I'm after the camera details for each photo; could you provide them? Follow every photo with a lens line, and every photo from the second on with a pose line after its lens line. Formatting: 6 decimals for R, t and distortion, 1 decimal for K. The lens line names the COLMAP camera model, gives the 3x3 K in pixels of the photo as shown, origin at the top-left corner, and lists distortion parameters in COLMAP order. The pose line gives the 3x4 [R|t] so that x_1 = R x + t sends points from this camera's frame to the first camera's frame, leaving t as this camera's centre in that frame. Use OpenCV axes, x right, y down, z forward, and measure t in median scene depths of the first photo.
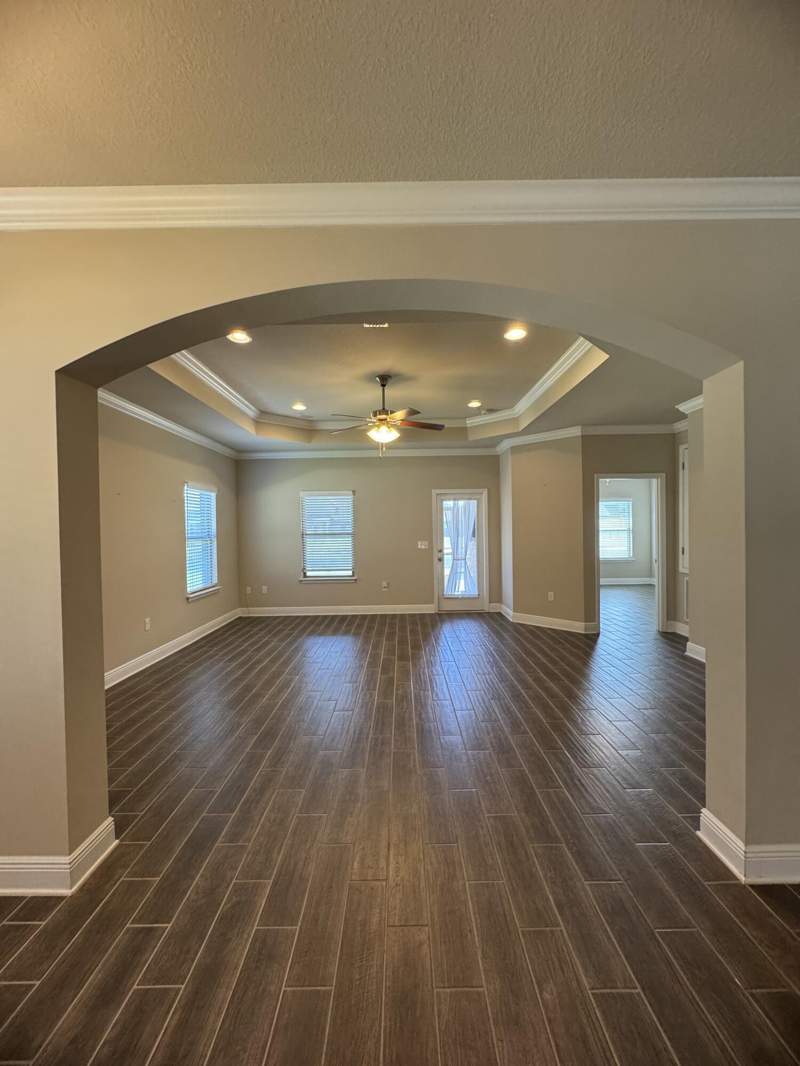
lens RADIAL K [[427.0, 0, 400.0], [0, 427.0, 533.0], [0, 0, 1]] dist [0.026612, -0.000093]
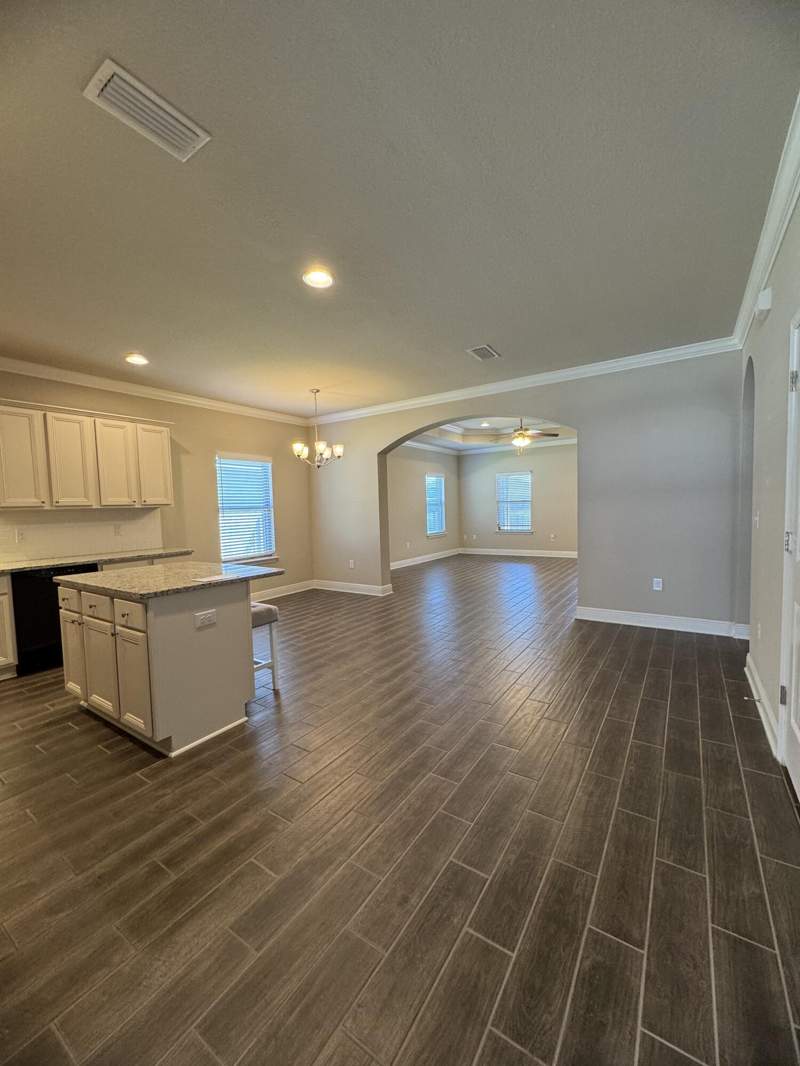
lens RADIAL K [[427.0, 0, 400.0], [0, 427.0, 533.0], [0, 0, 1]] dist [0.026612, -0.000093]
pose [[0.829940, 0.035758, -0.556706, 0.426167], [0.000908, 0.997856, 0.065447, 0.017595], [0.557853, -0.054823, 0.828127, -0.584570]]
